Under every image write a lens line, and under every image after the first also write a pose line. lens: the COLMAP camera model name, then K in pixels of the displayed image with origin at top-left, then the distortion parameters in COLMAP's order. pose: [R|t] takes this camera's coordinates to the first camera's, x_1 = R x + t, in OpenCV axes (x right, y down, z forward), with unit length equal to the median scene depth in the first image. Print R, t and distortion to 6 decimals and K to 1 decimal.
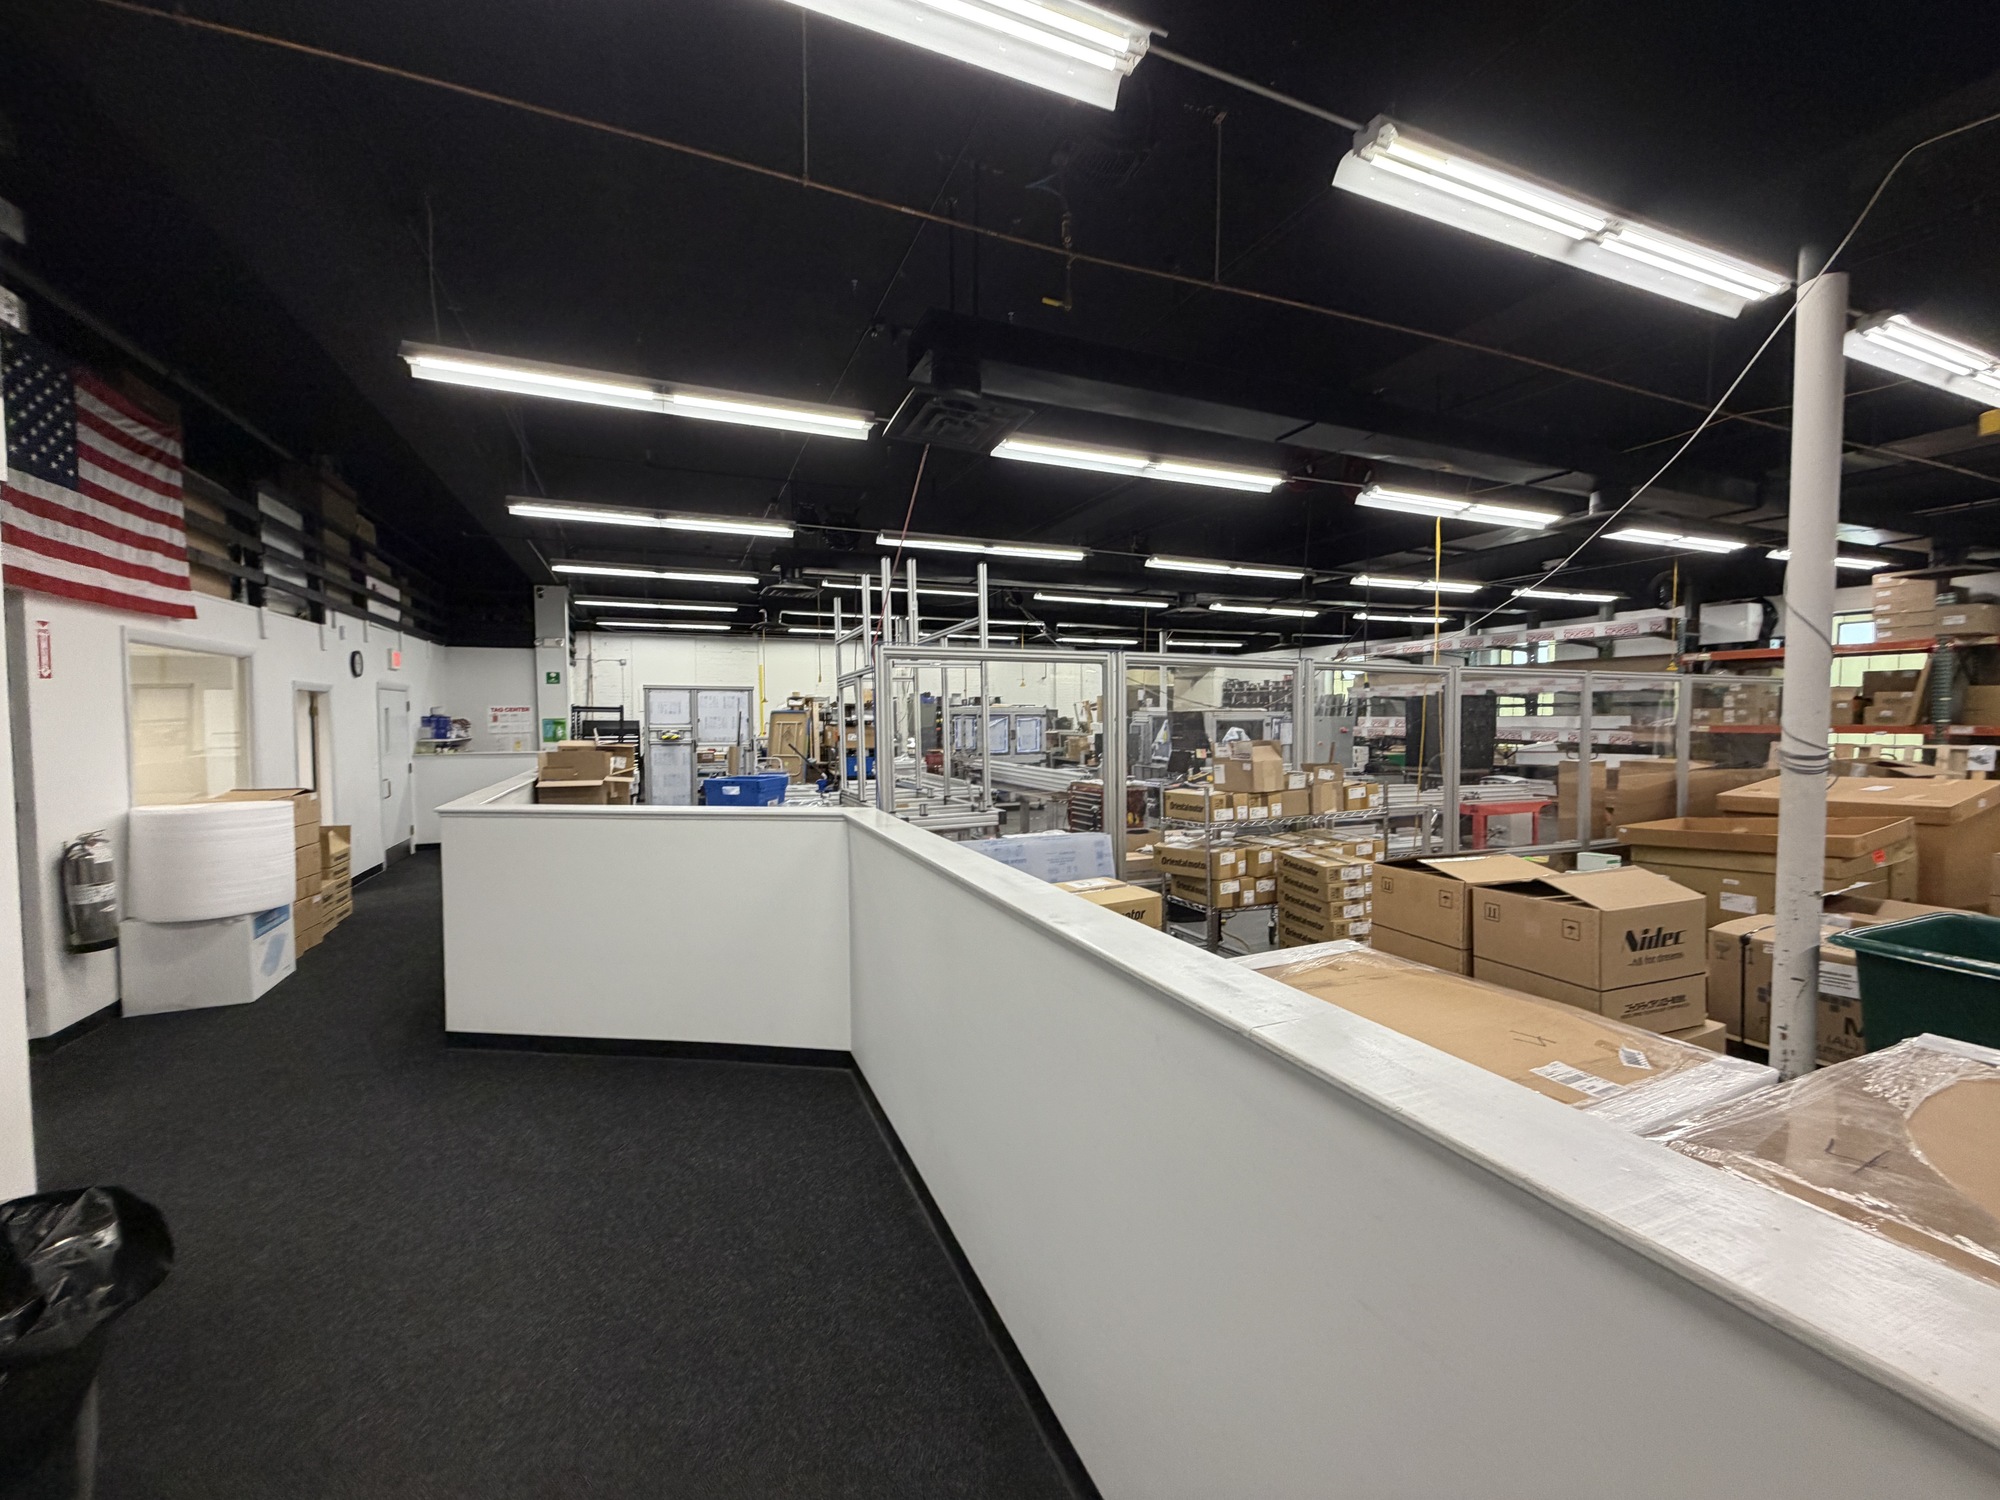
lens RADIAL K [[799.0, 0, 998.6], [0, 799.0, 750.3], [0, 0, 1]] dist [0.004444, -0.000685]
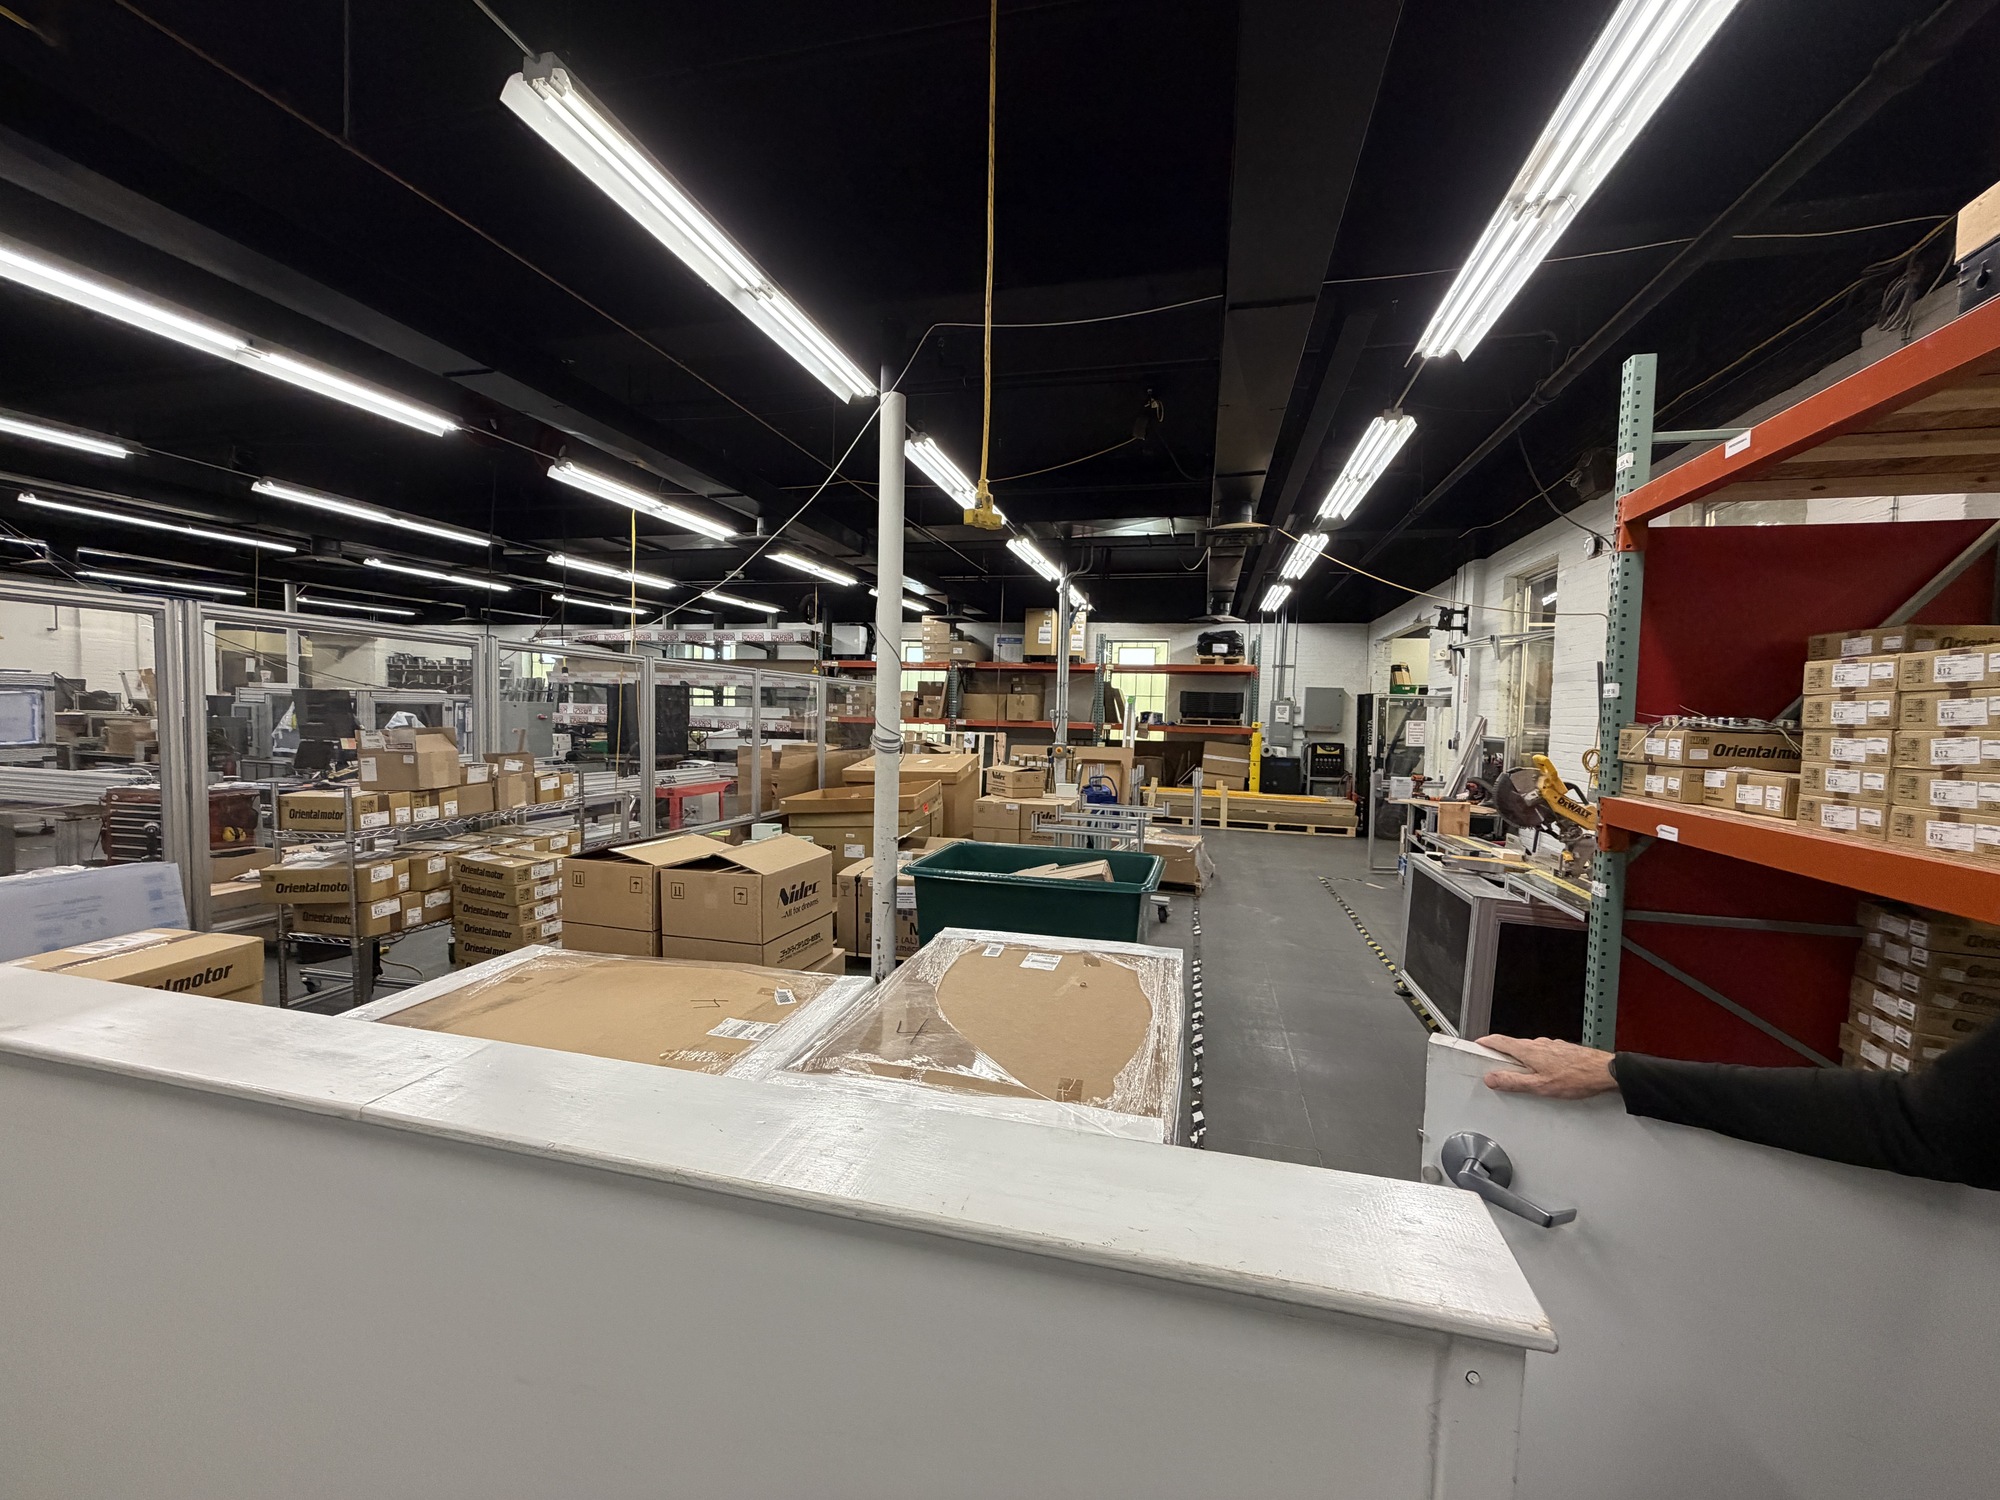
lens RADIAL K [[799.0, 0, 991.7], [0, 799.0, 750.4], [0, 0, 1]] dist [0.004444, -0.000685]
pose [[0.610942, -0.020301, 0.791415, 0.020262], [0.007709, 0.999776, 0.019695, -0.000260], [-0.791638, -0.005932, 0.610962, 0.014957]]
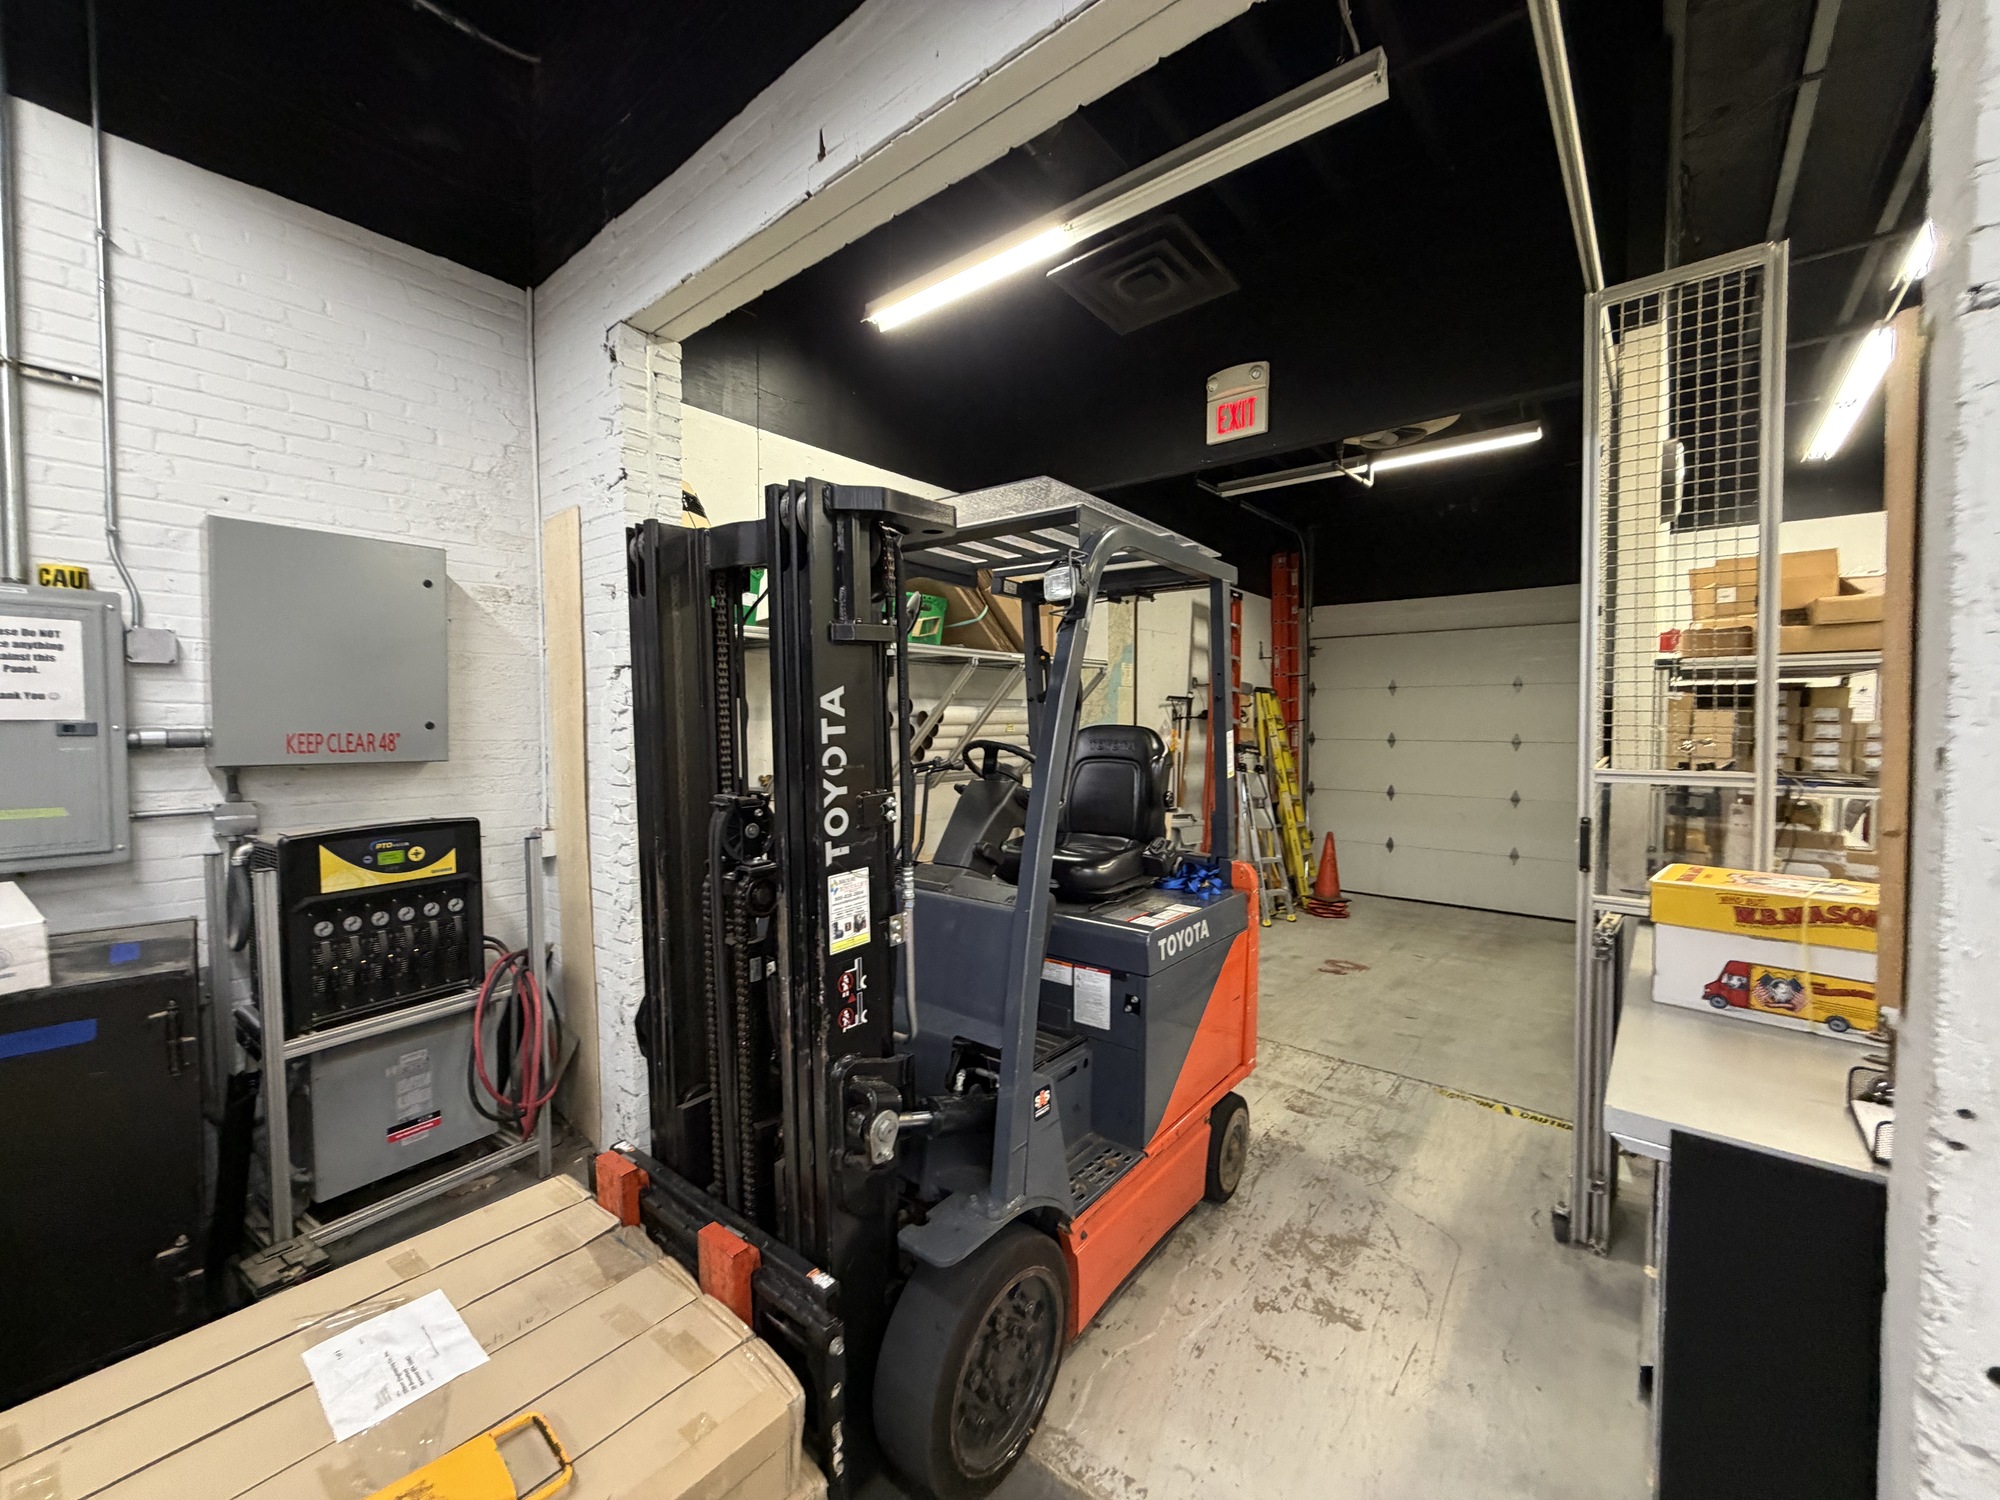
lens RADIAL K [[799.0, 0, 992.9], [0, 799.0, 743.0], [0, 0, 1]] dist [0.004444, -0.000685]
pose [[-0.453625, -0.031538, 0.890634, 0.101541], [0.041088, 0.997571, 0.056252, -0.001281], [-0.890245, 0.062111, -0.451227, 0.038299]]
